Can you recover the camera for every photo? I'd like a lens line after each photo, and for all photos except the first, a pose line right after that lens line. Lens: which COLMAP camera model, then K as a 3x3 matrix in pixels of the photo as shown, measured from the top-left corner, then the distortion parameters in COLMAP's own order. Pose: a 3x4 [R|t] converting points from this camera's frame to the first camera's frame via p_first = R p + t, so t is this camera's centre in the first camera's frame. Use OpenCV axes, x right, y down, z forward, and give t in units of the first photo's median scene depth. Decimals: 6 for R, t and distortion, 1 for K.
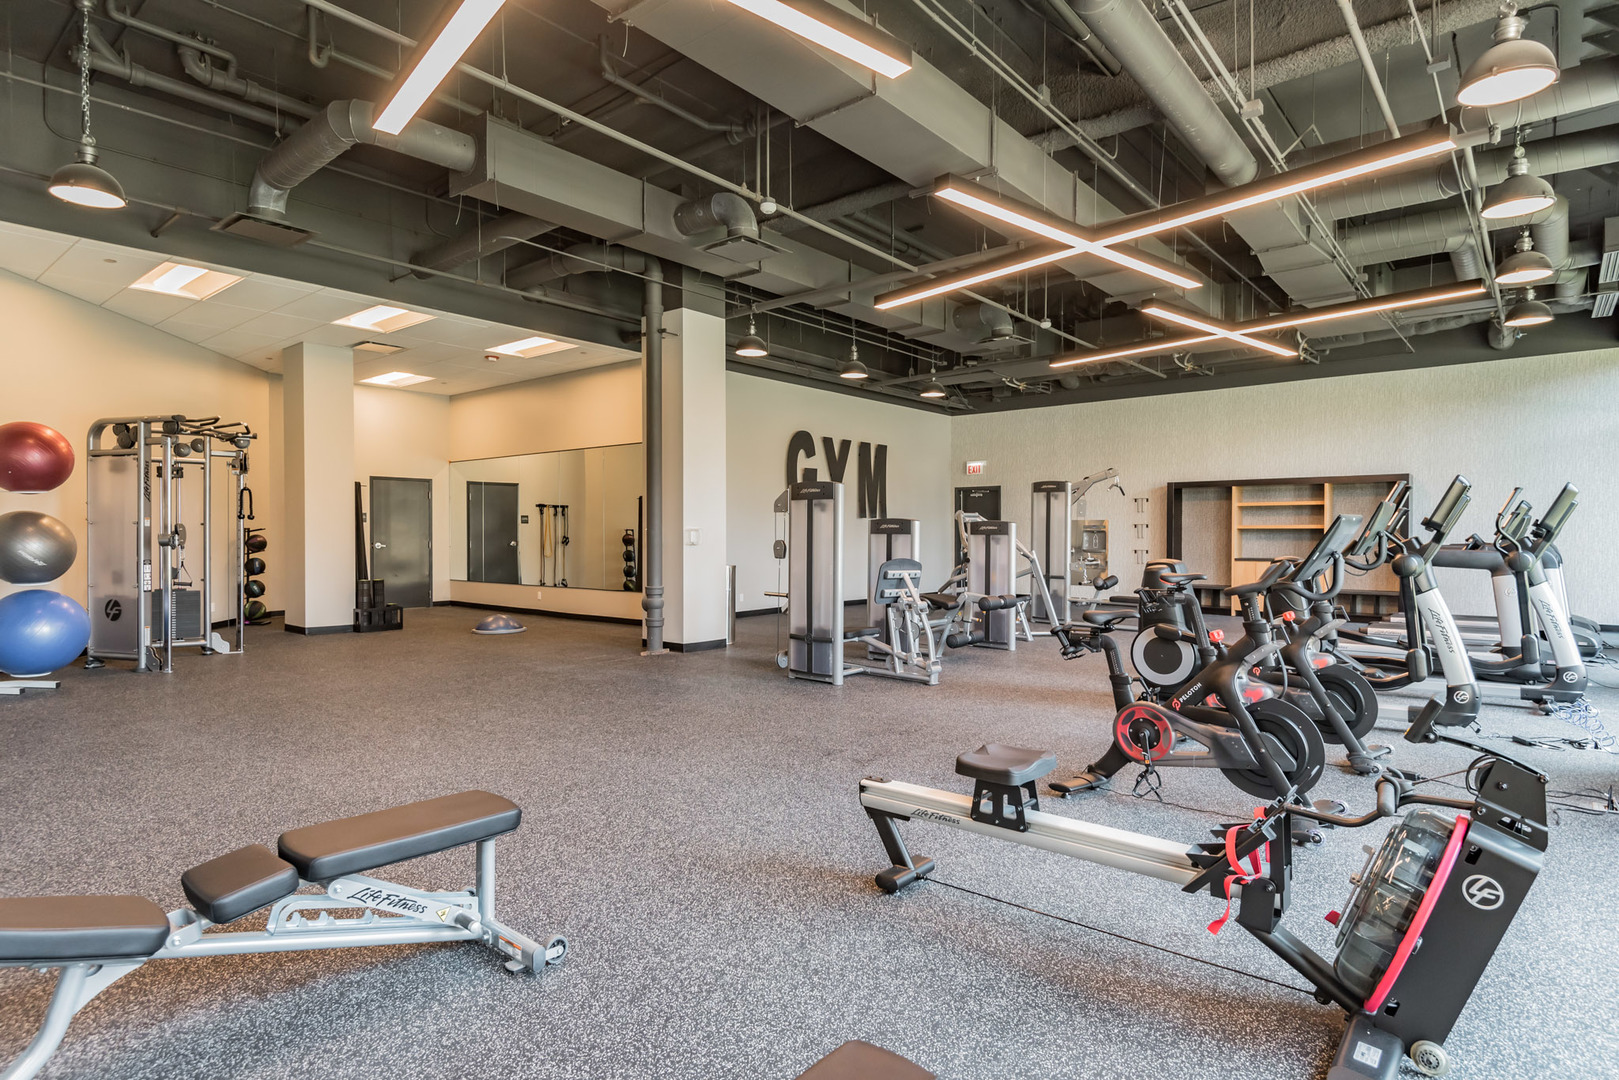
lens RADIAL K [[868.4, 0, 809.5], [0, 868.4, 540.0], [0, 0, 1]] dist [0.045484, -0.032738]
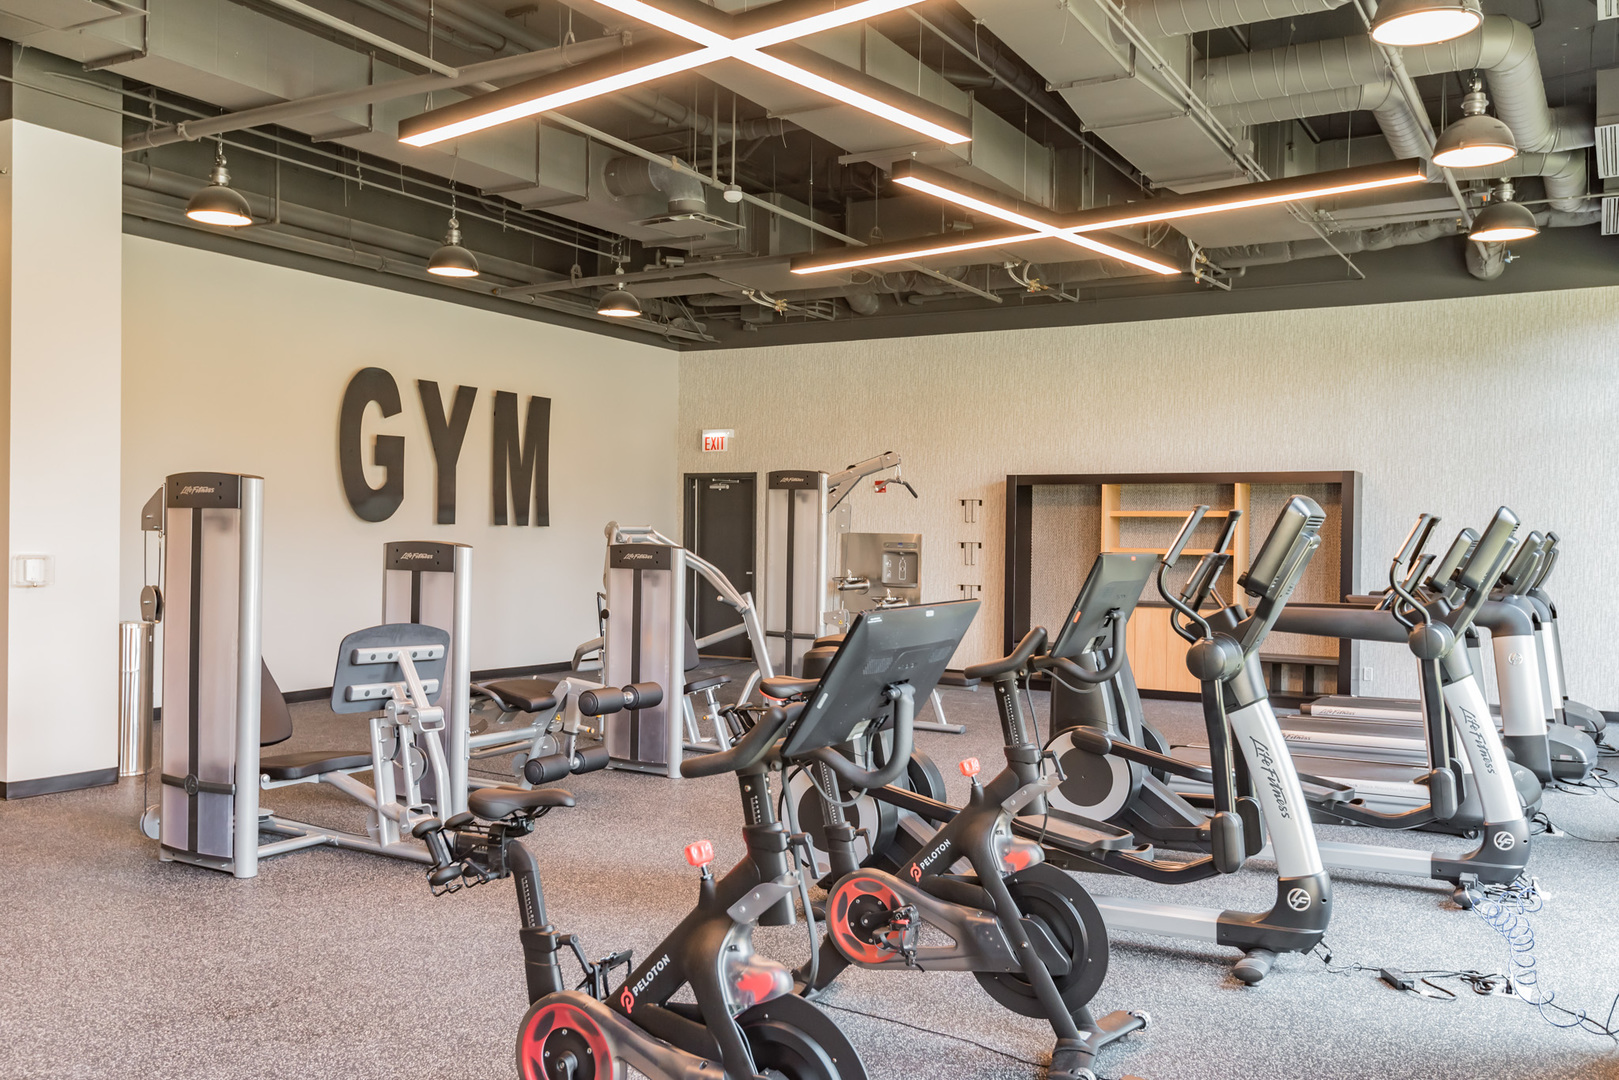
lens RADIAL K [[1393.4, 0, 809.5], [0, 1393.4, 540.0], [0, 0, 1]] dist [0.059741, -0.092544]
pose [[0.984630, 0.012252, 0.174221, 0.164627], [-0.011622, 0.999922, -0.004639, -0.022529], [-0.174264, 0.002543, 0.984696, 0.110036]]
